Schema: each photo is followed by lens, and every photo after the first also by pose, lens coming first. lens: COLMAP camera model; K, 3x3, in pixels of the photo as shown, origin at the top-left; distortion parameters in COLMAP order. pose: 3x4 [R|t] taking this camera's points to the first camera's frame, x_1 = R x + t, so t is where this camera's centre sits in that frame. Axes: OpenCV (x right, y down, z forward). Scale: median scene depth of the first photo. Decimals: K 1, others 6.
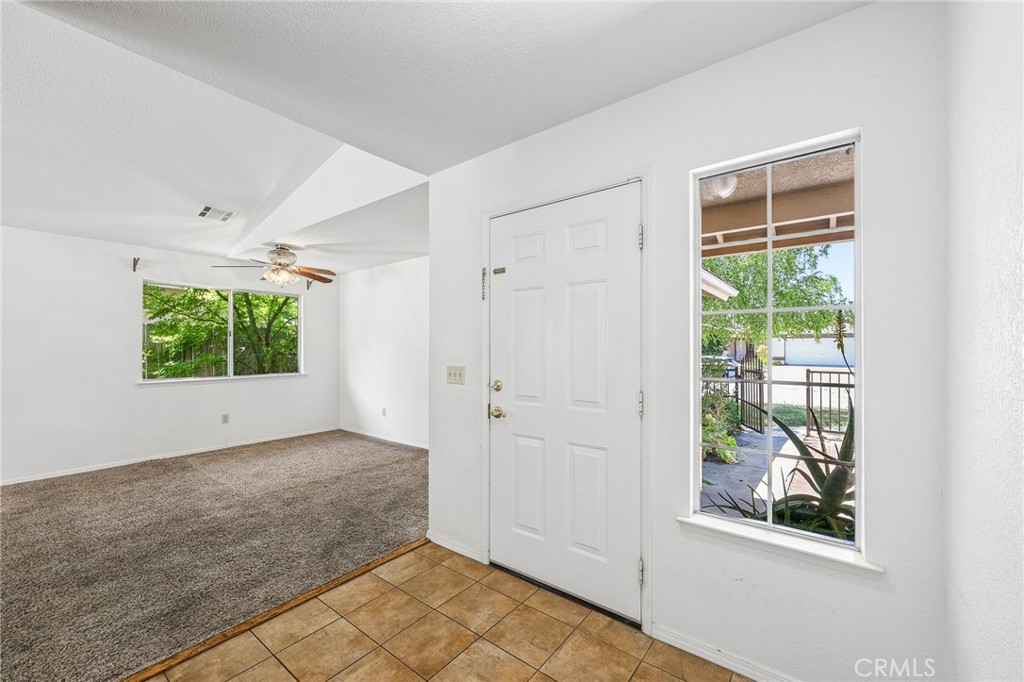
lens RADIAL K [[410.6, 0, 513.0], [0, 410.6, 345.4], [0, 0, 1]] dist [-0.000469, 0.000009]
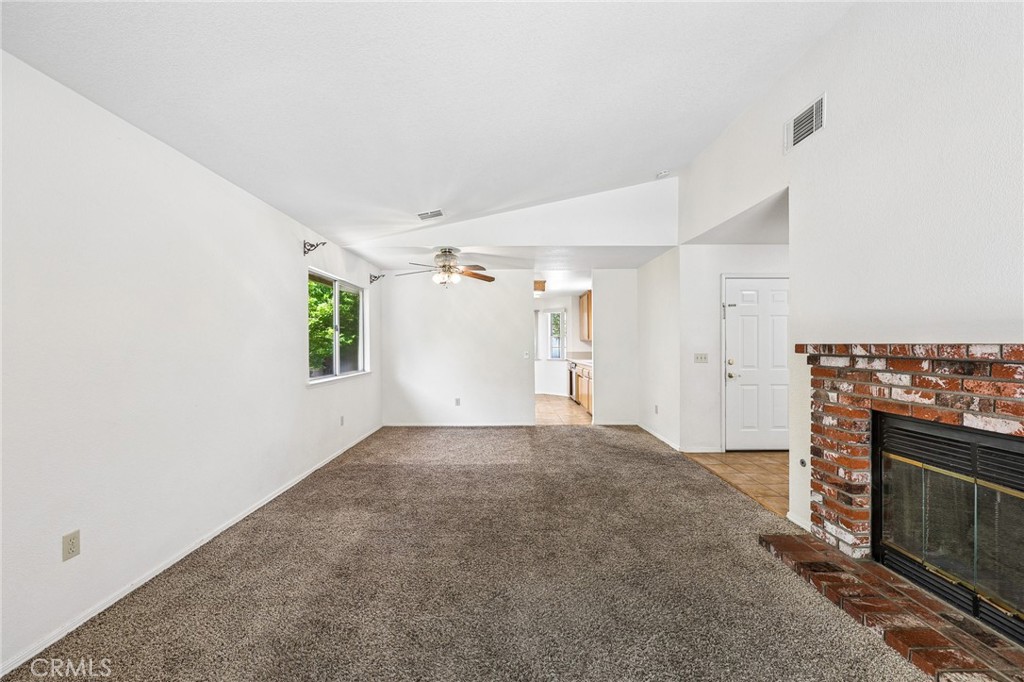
lens RADIAL K [[410.6, 0, 516.1], [0, 410.6, 342.4], [0, 0, 1]] dist [-0.000469, 0.000009]
pose [[0.783689, 0.002074, 0.621149, -2.100918], [-0.002008, 0.999998, -0.000805, 0.005136], [-0.621150, -0.000617, 0.783692, 0.069859]]
